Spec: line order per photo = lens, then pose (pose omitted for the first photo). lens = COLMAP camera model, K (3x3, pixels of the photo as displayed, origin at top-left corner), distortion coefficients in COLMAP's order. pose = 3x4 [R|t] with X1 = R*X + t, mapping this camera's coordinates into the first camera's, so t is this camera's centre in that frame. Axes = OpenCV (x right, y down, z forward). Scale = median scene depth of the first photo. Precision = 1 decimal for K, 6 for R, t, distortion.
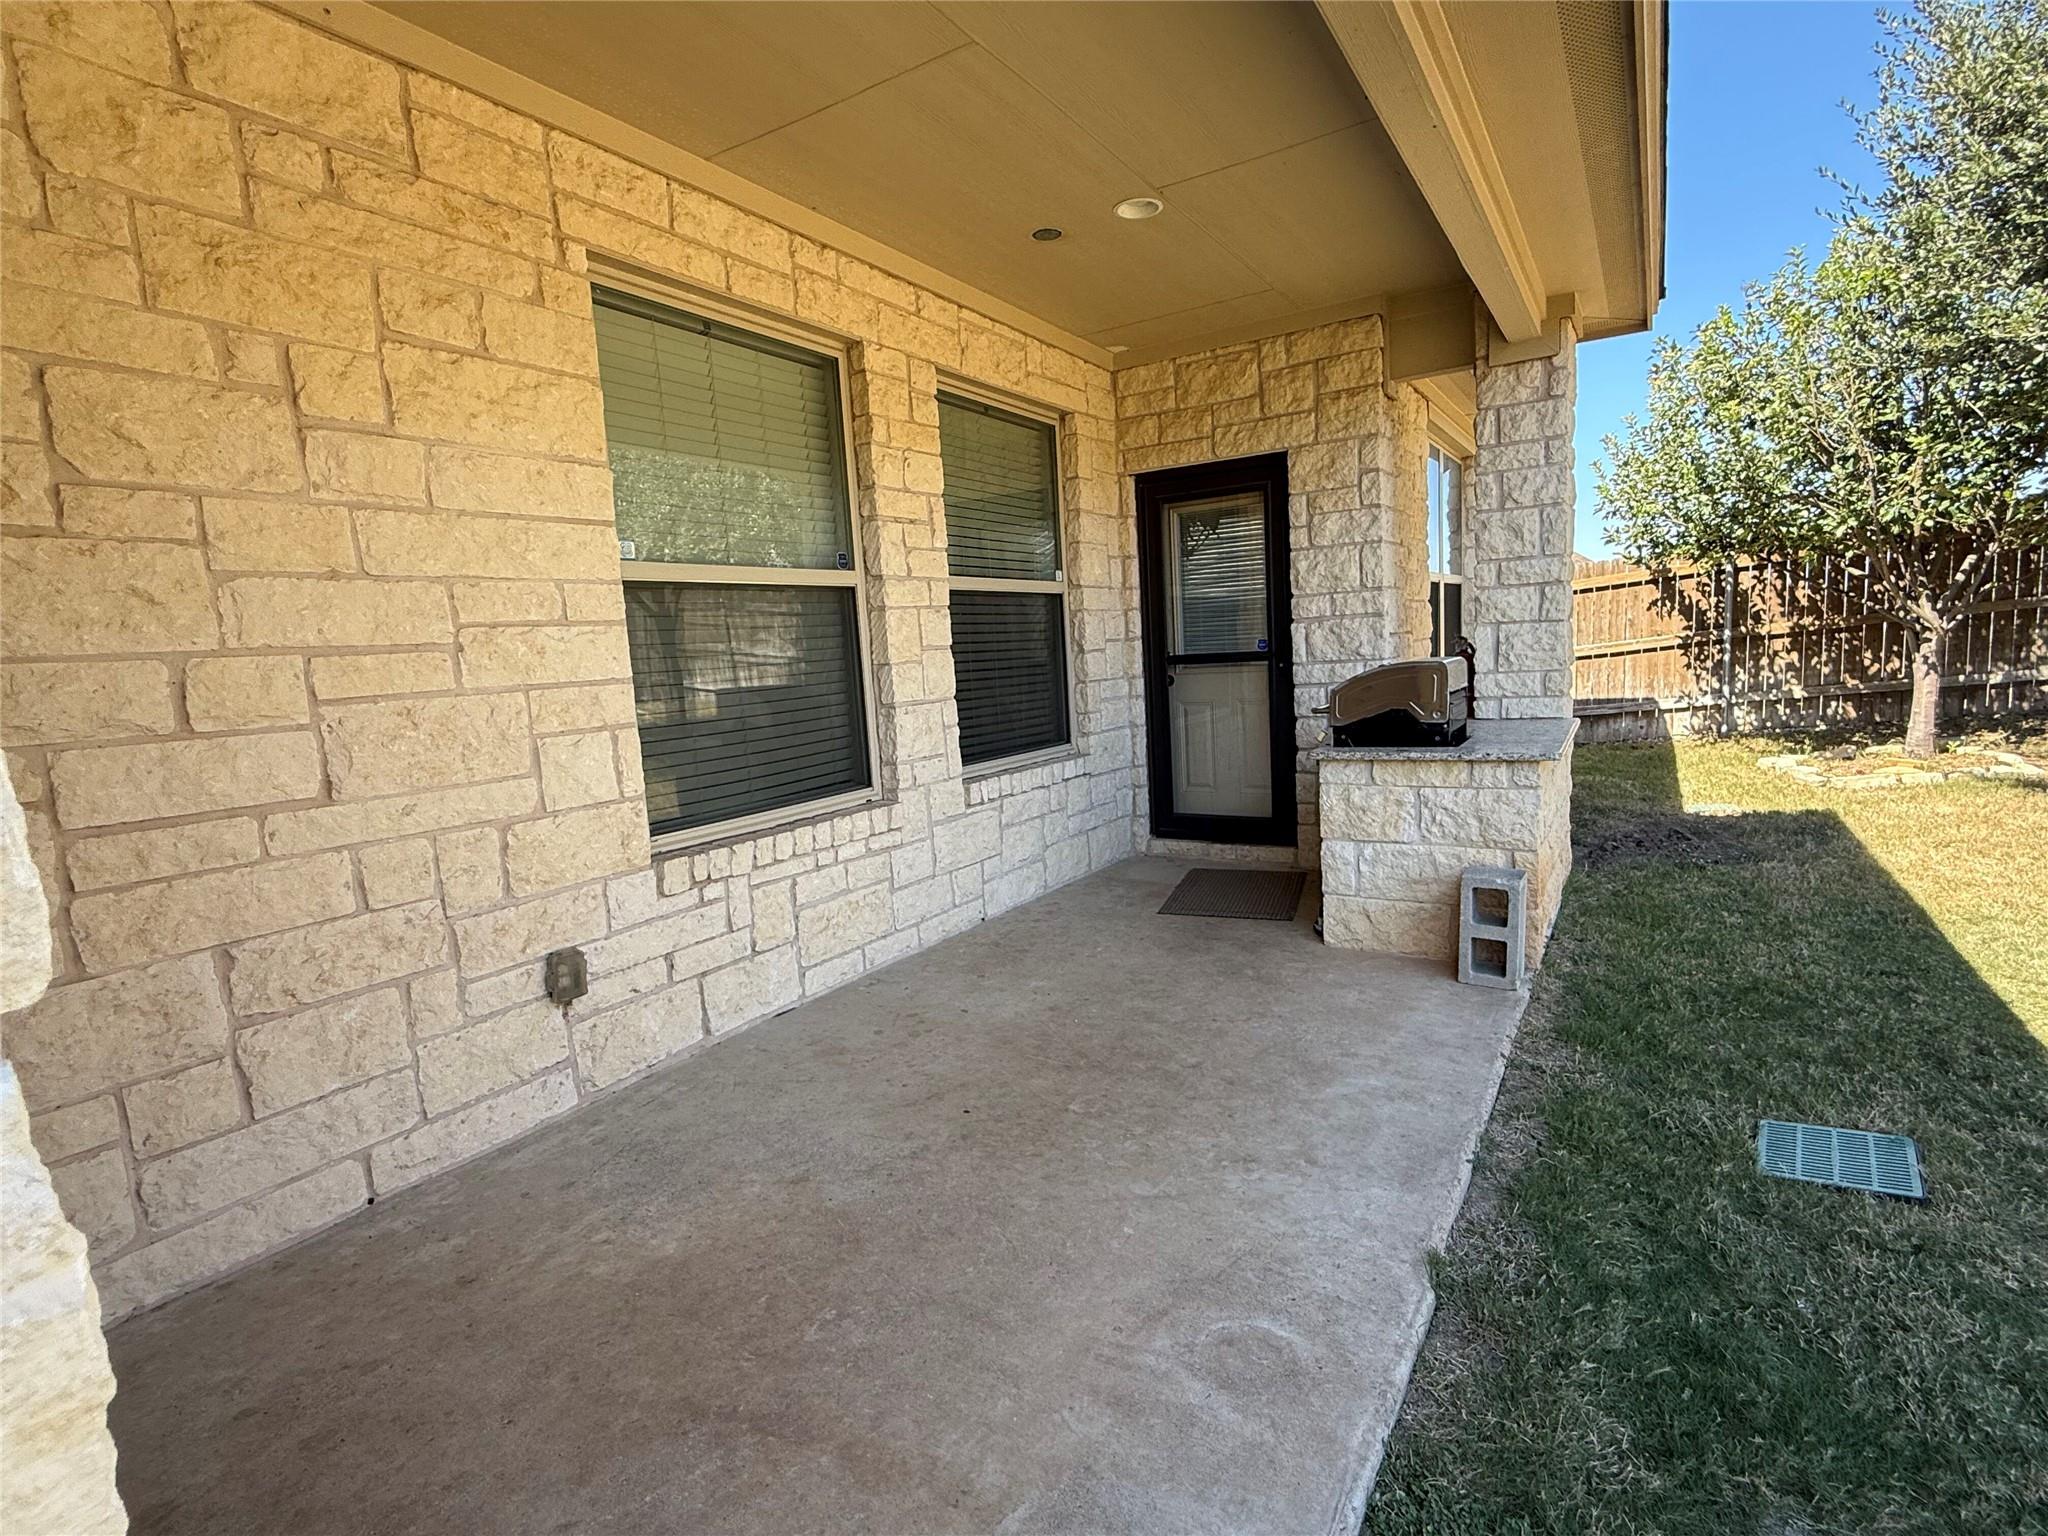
lens RADIAL K [[998.3, 0, 1024.0], [0, 998.3, 768.0], [0, 0, 1]] dist [-0.001621, -0.000967]
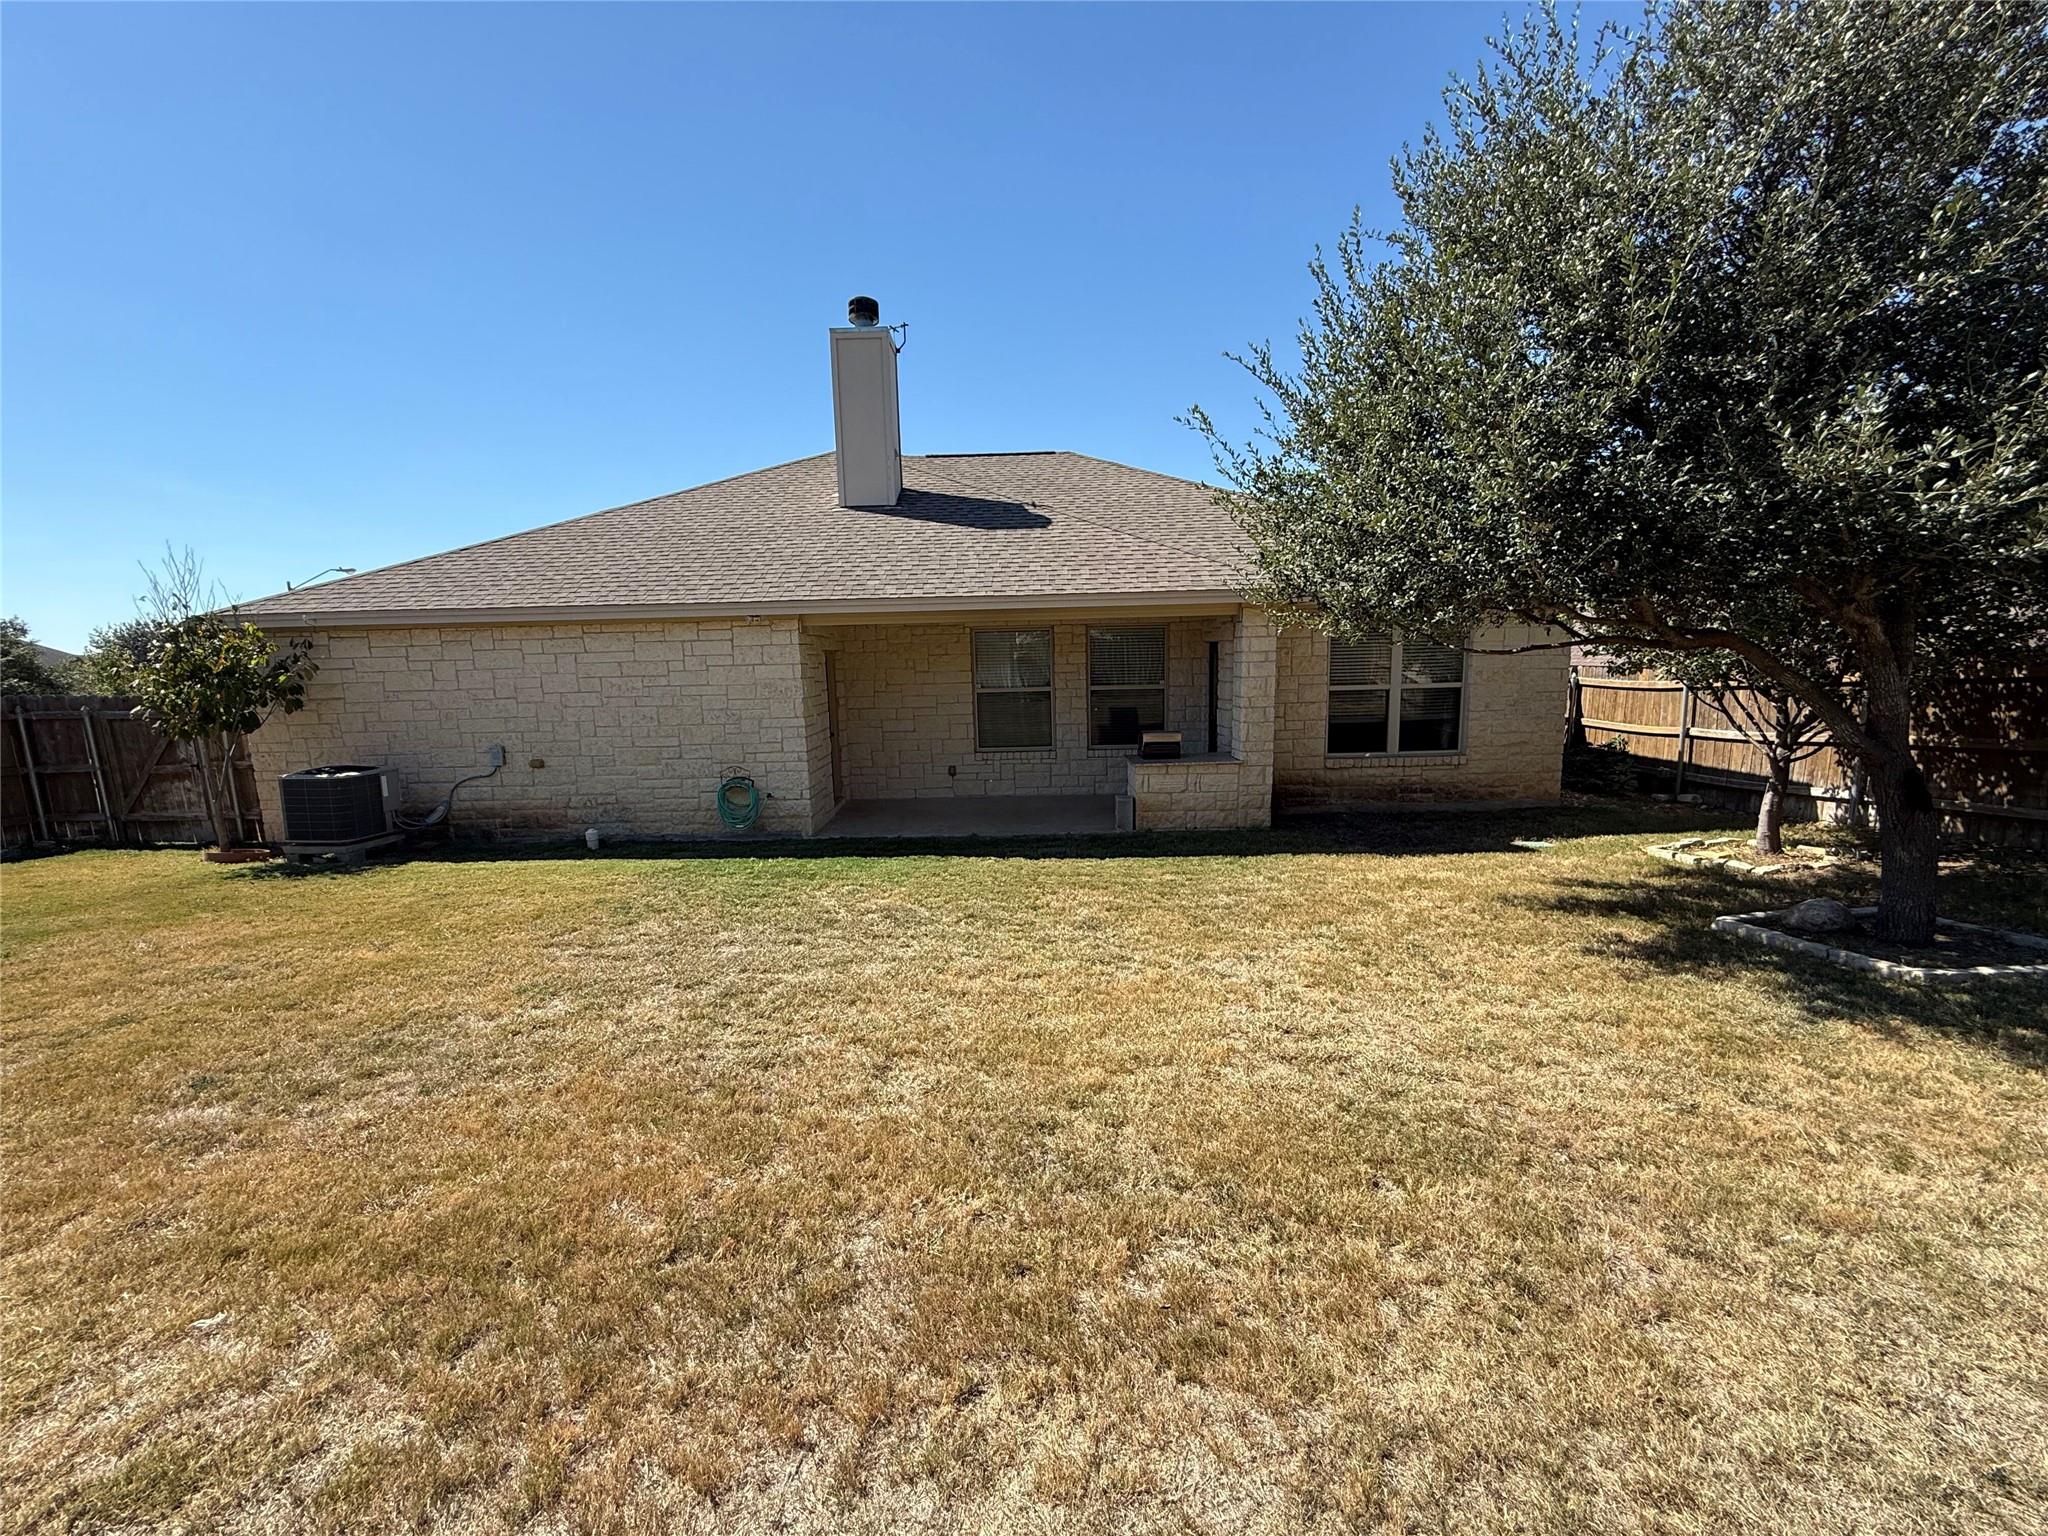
lens RADIAL K [[813.7, 0, 1024.0], [0, 813.7, 768.0], [0, 0, 1]] dist [0.002533, 0.000192]
pose [[0.532711, 0.169789, -0.829090, 2.235800], [-0.108834, 0.985277, 0.131846, -0.278133], [0.839270, 0.019997, 0.543347, -0.675536]]
